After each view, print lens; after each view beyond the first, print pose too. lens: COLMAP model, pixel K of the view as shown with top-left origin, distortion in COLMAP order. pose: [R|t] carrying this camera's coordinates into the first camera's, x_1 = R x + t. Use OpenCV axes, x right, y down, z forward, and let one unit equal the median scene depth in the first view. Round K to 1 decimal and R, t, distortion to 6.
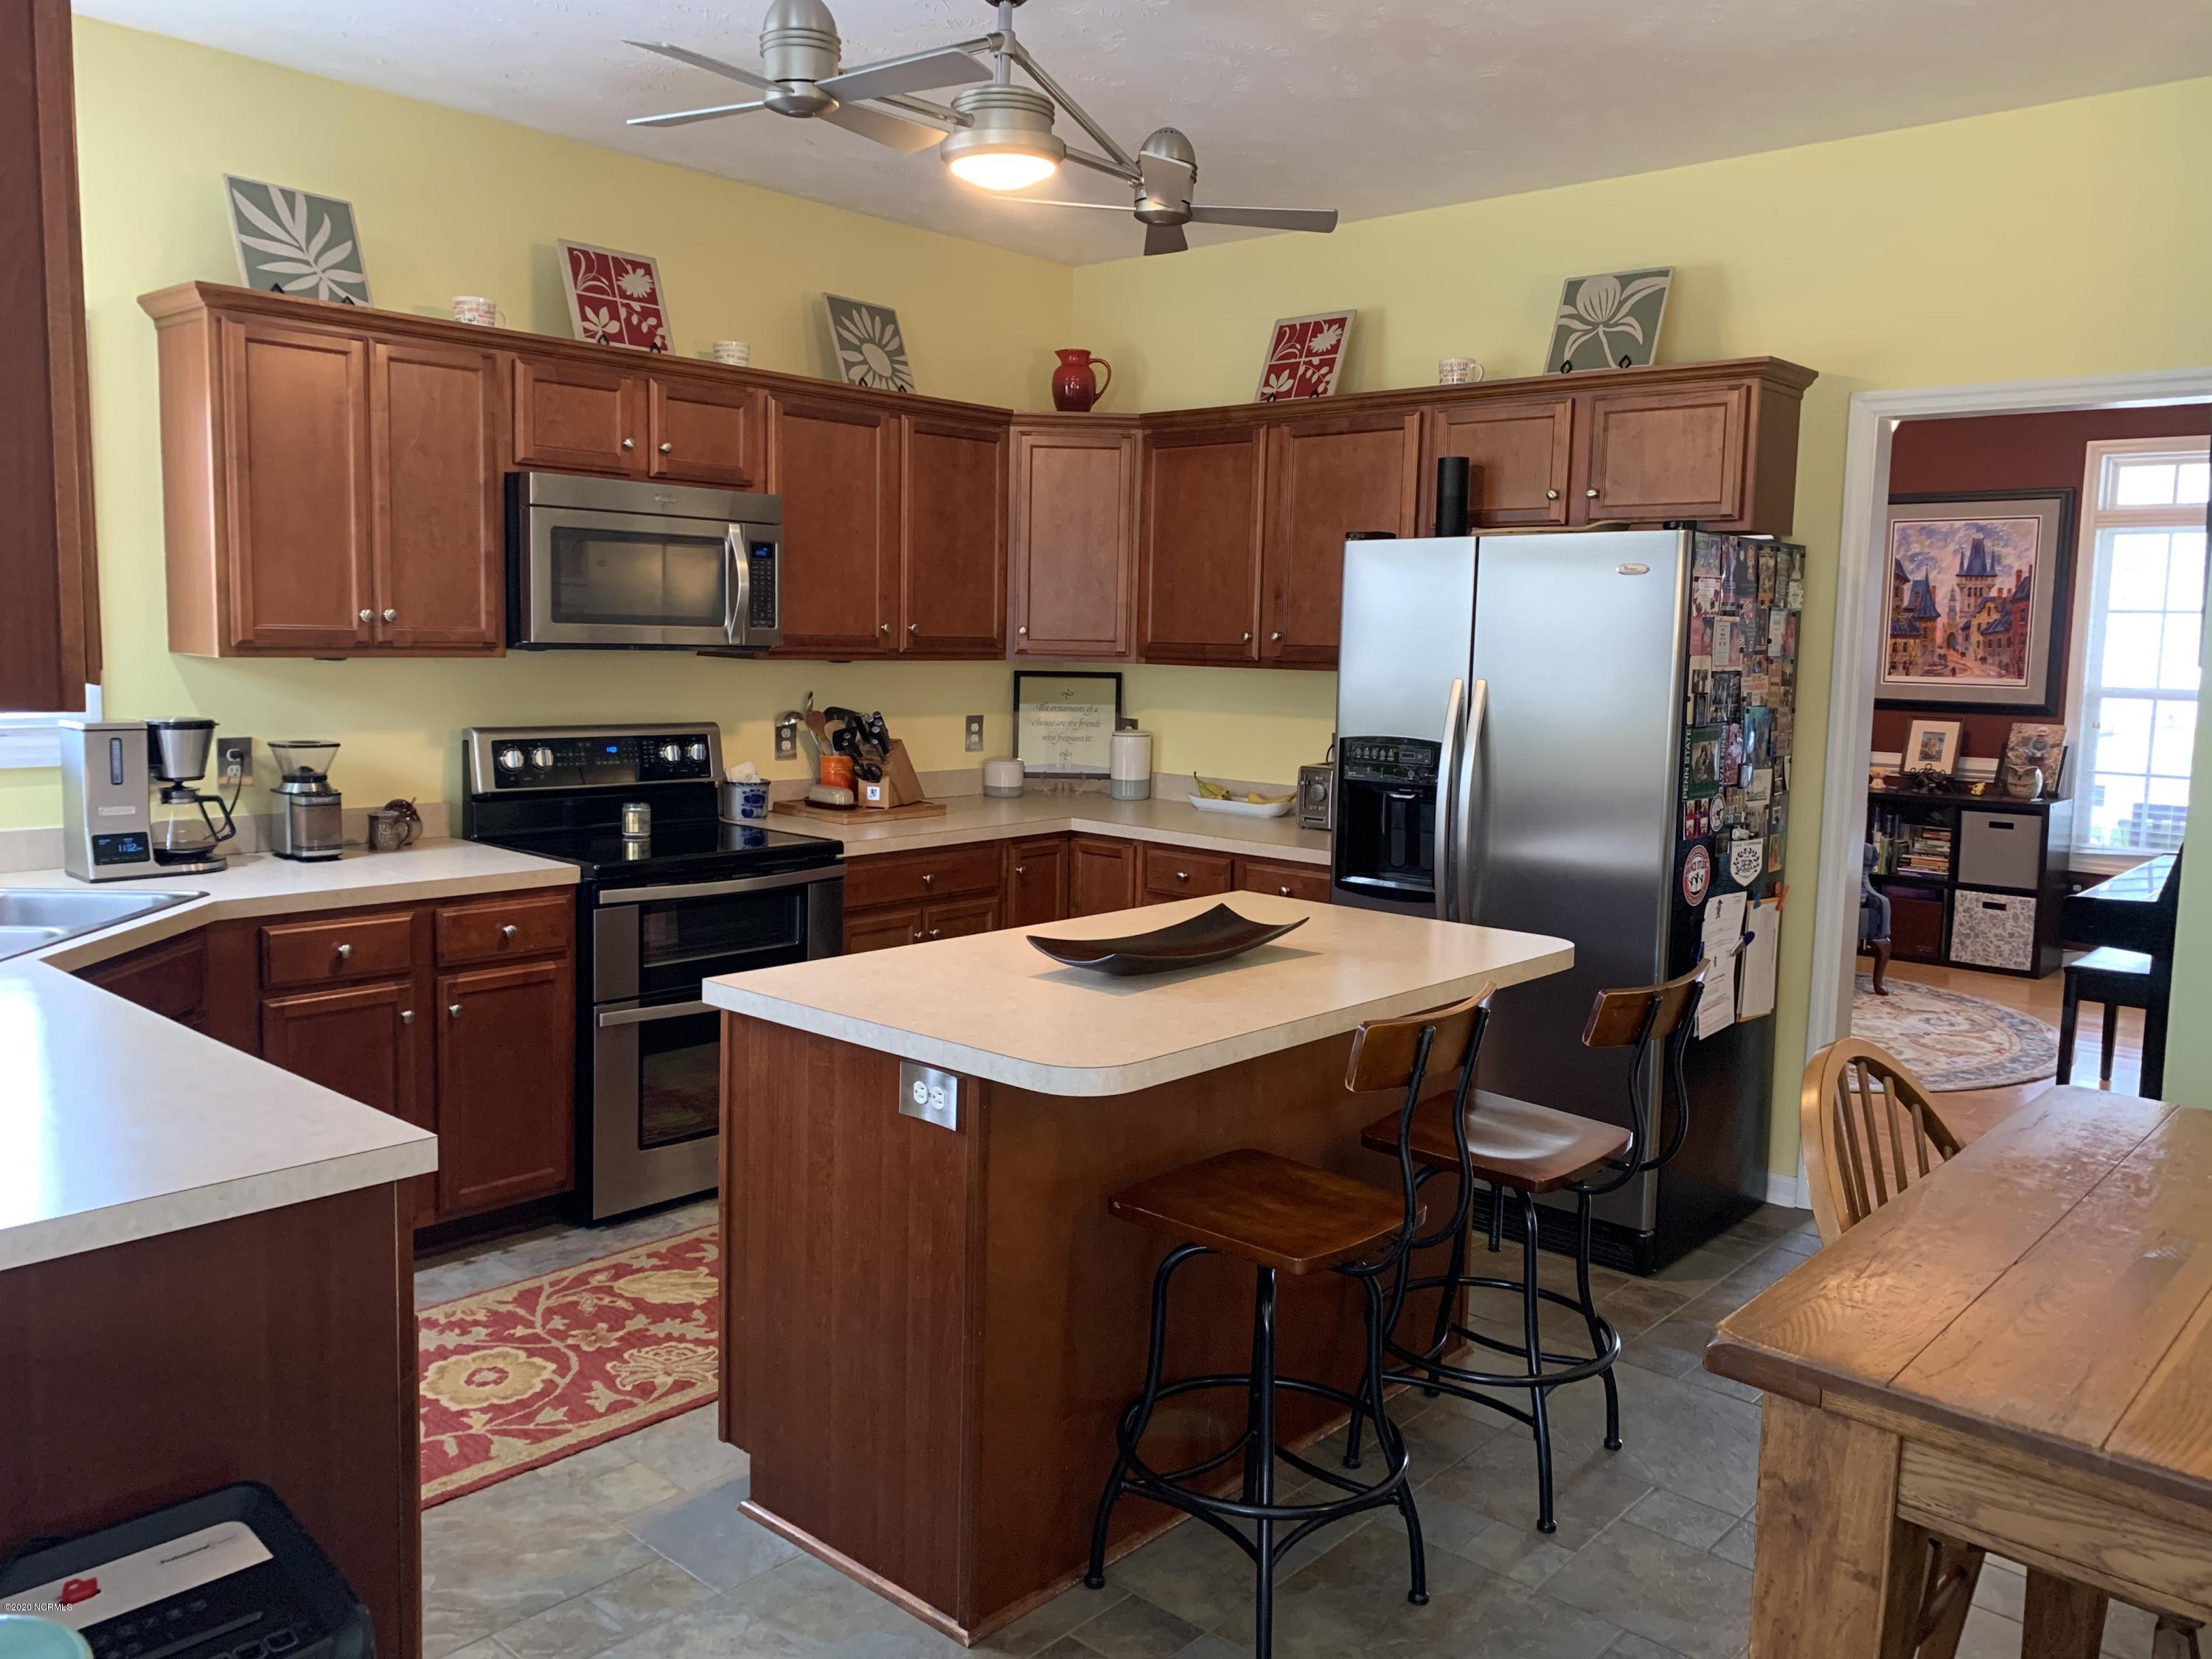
lens RADIAL K [[1699.8, 0, 1098.9], [0, 1699.8, 820.8], [0, 0, 1]] dist [0.045364, -0.100633]
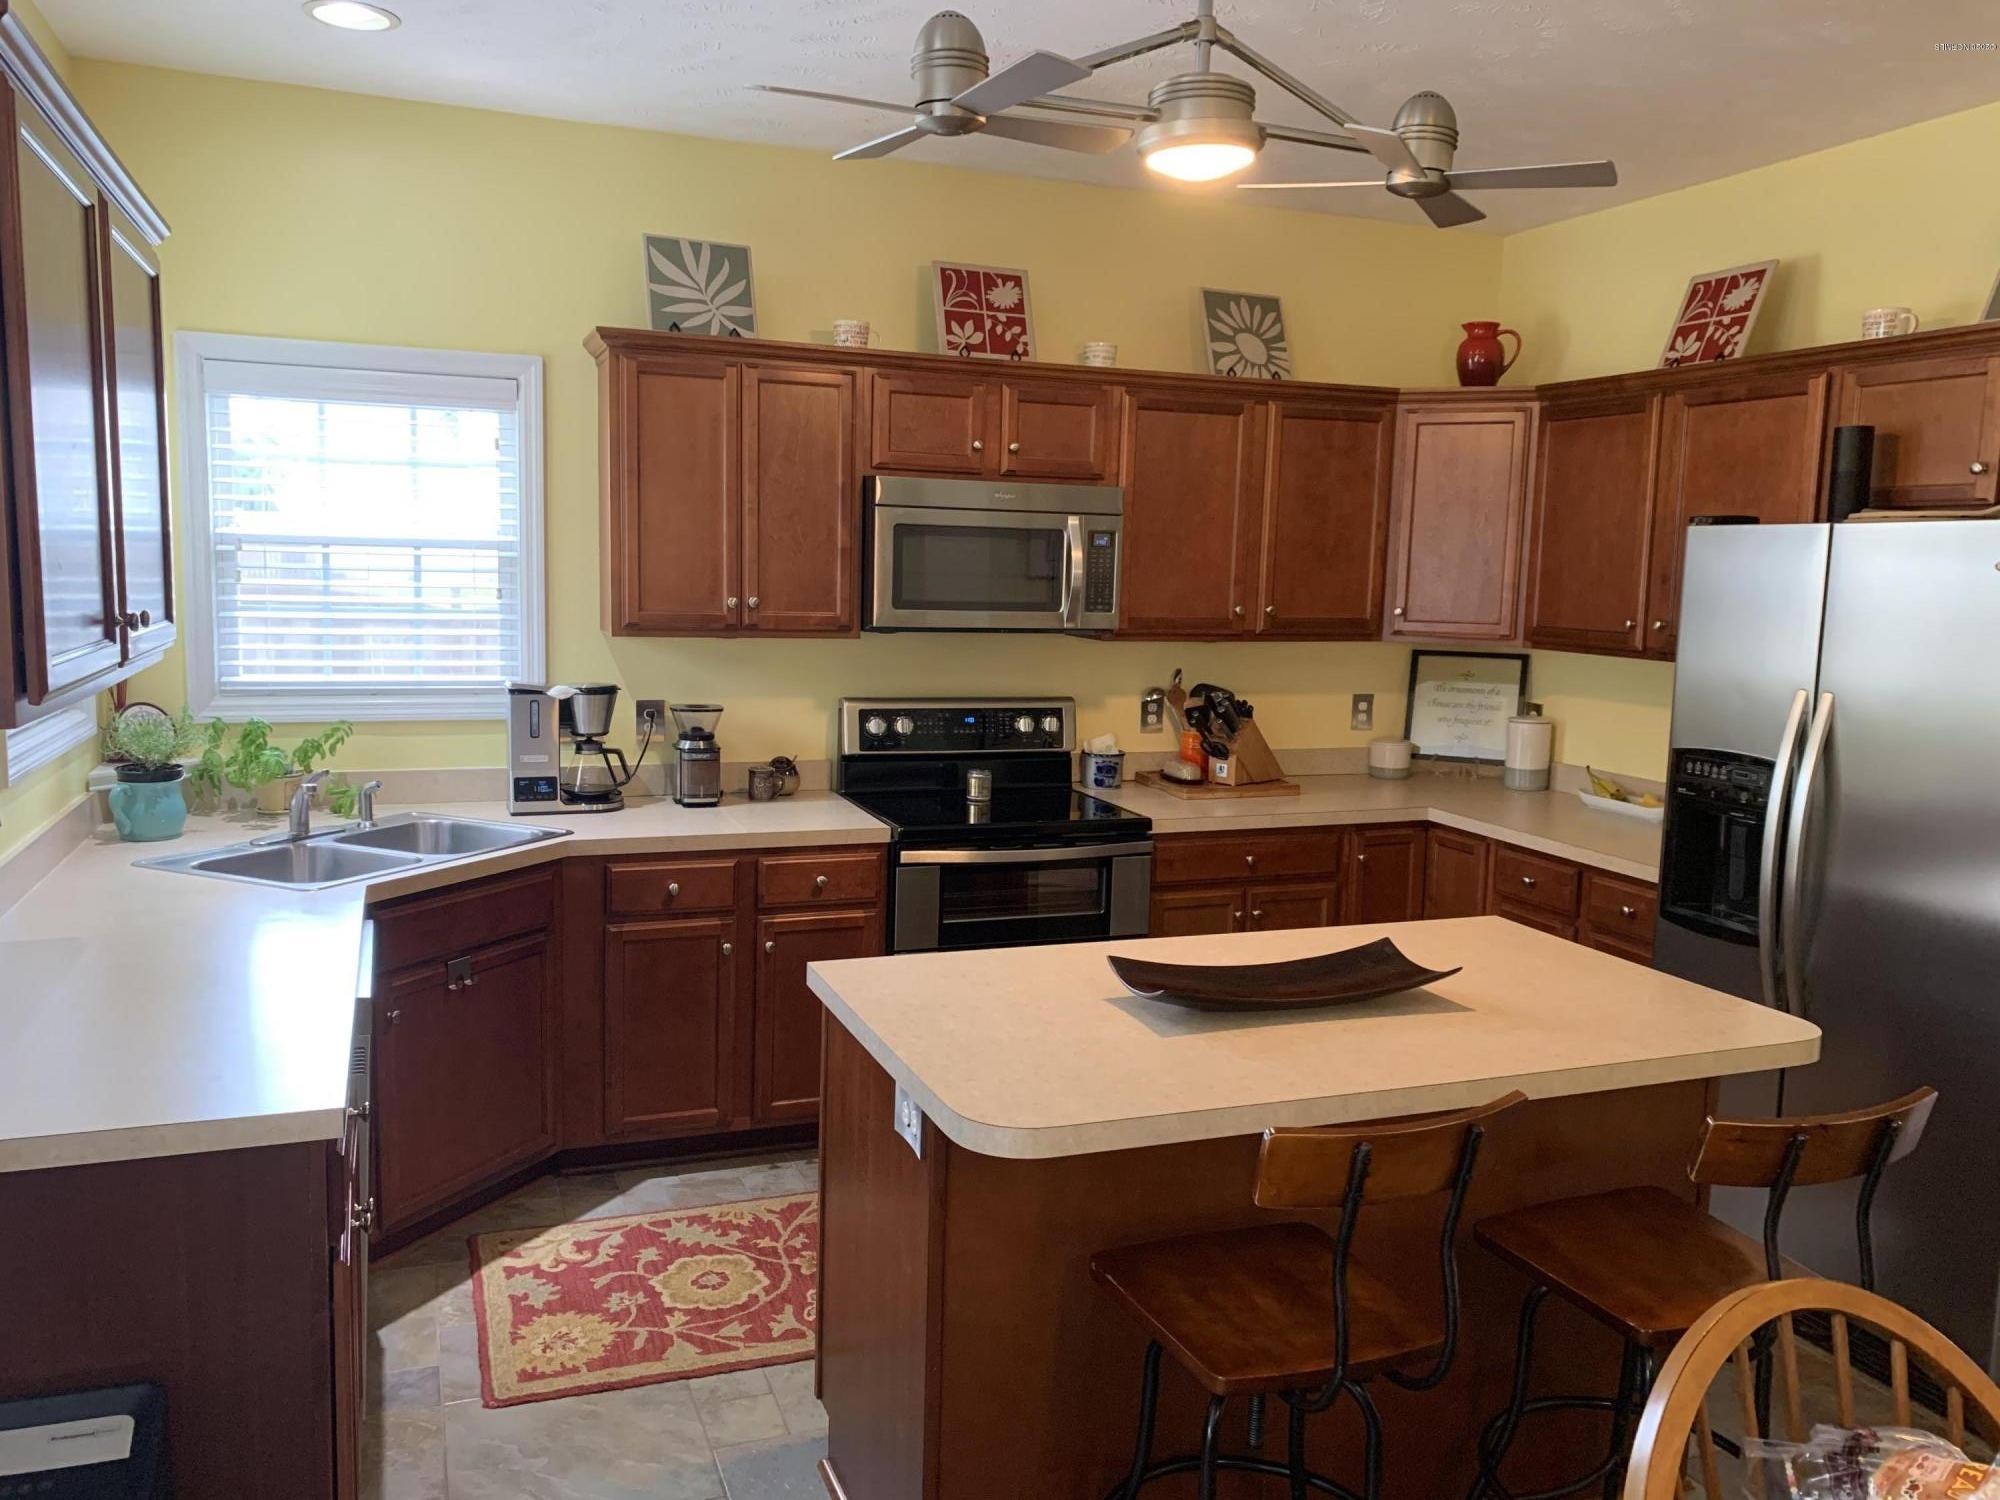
lens RADIAL K [[1531.3, 0, 1001.6], [0, 1531.3, 754.4], [0, 0, 1]] dist [0.086583, -0.222737]
pose [[0.891754, 0.057774, -0.448816, 0.188083], [-0.056741, 0.998264, 0.015764, -0.037455], [0.448948, 0.011409, 0.893485, 0.123149]]
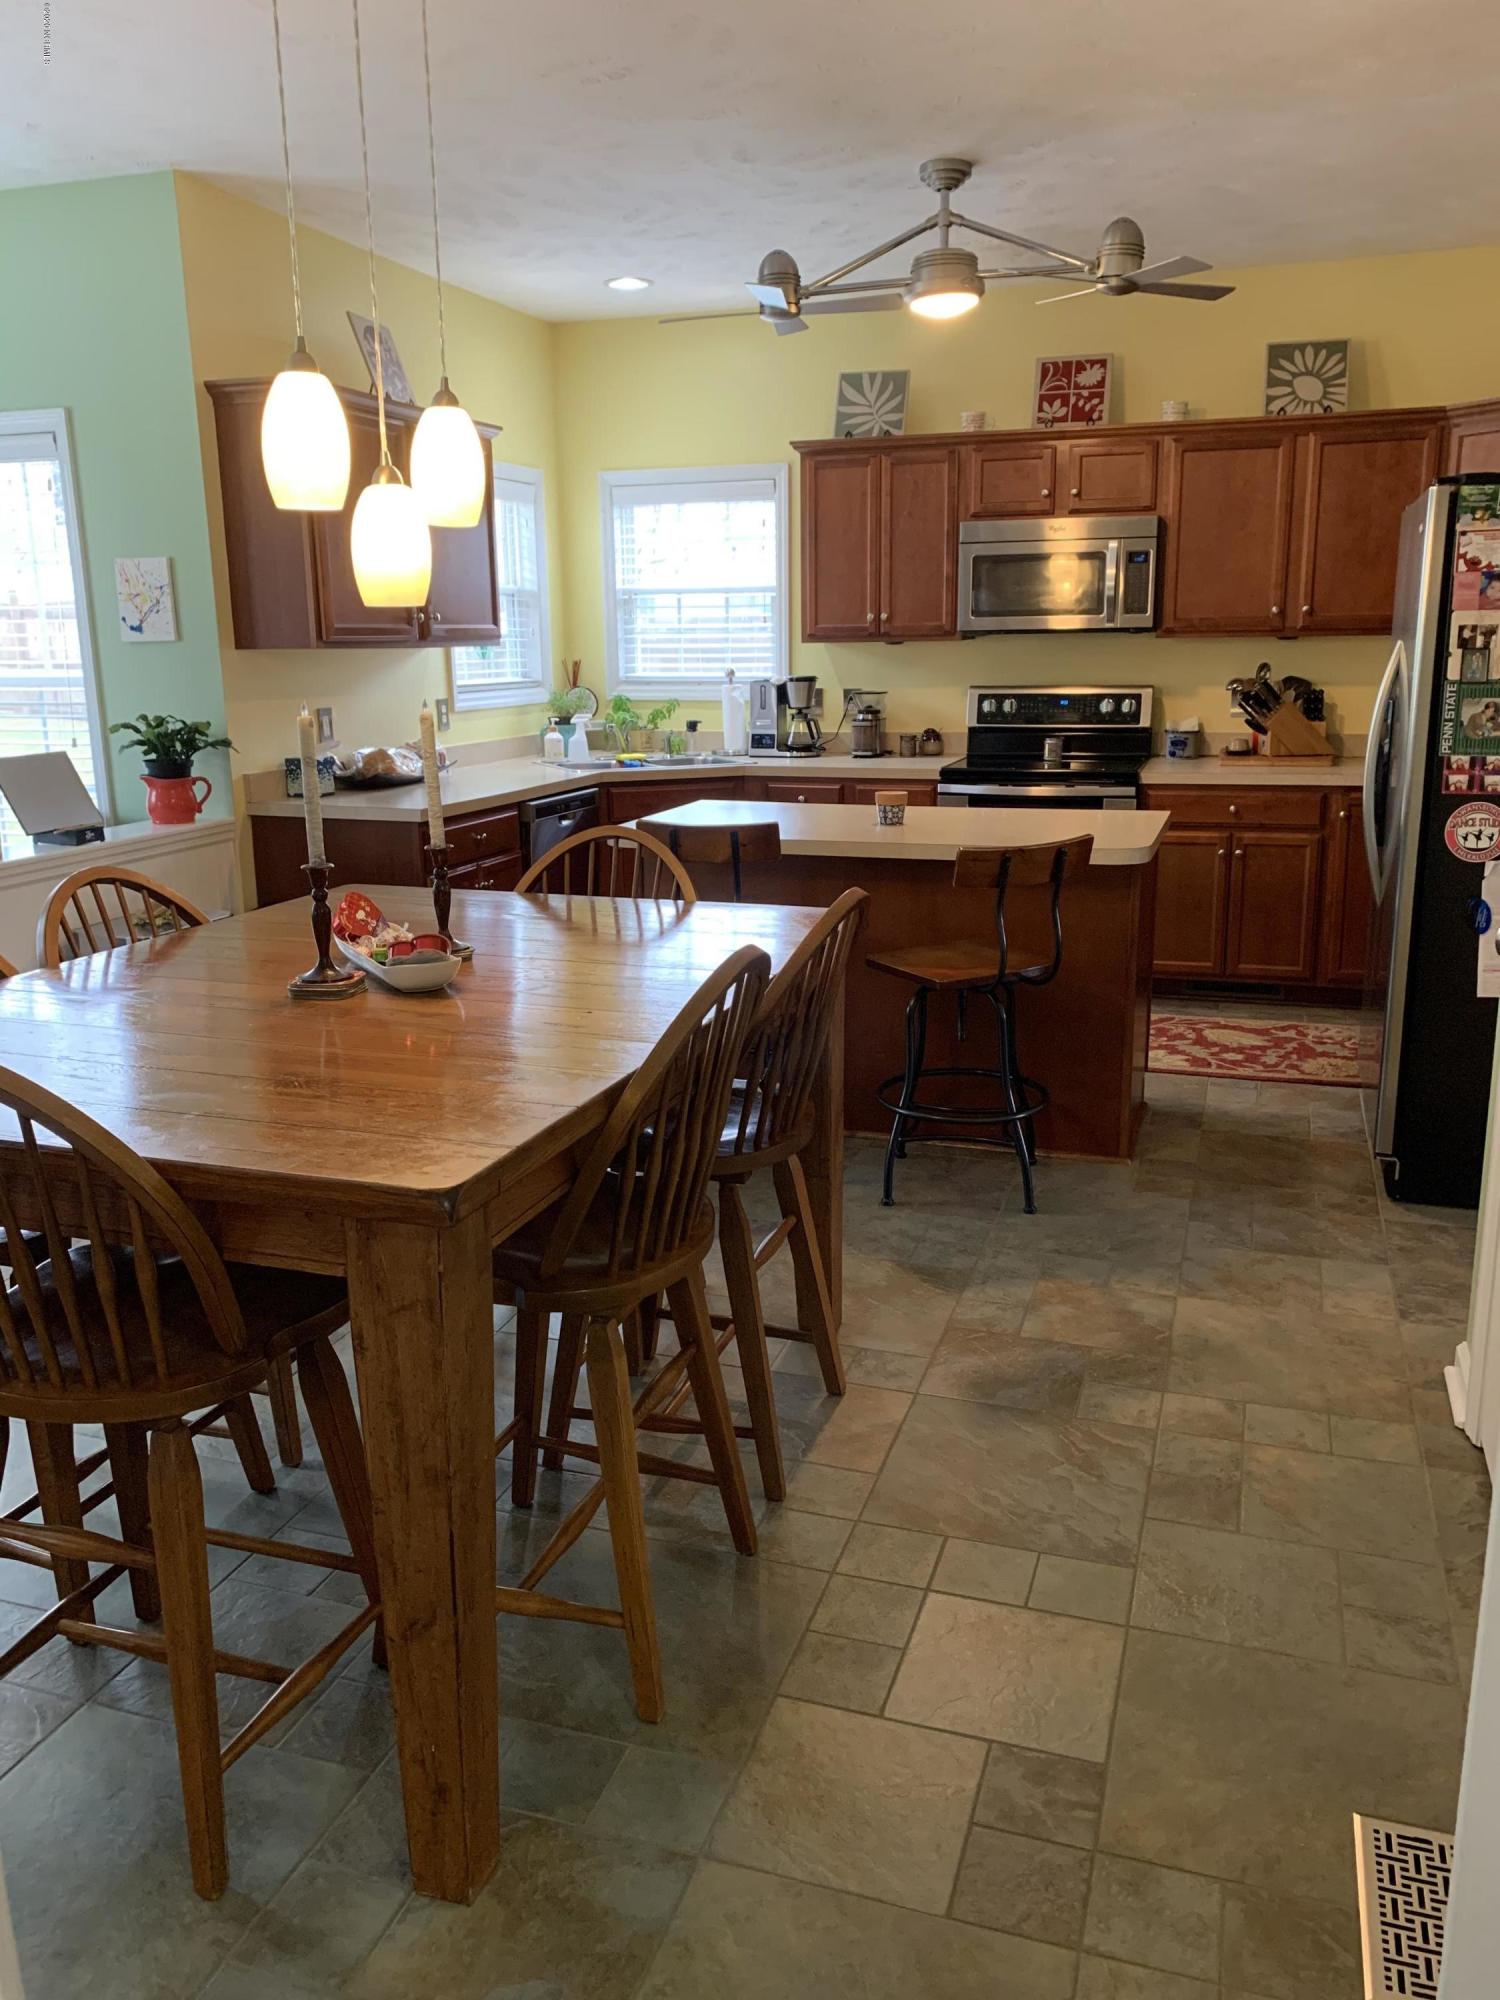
lens RADIAL K [[1536.9, 0, 755.0], [0, 1536.9, 996.6], [0, 0, 1]] dist [0.045364, -0.100633]
pose [[0.399637, 0.185022, -0.897807, 0.901244], [-0.079633, 0.982723, 0.167074, 0.007897], [0.913208, 0.004726, 0.407466, 0.207206]]
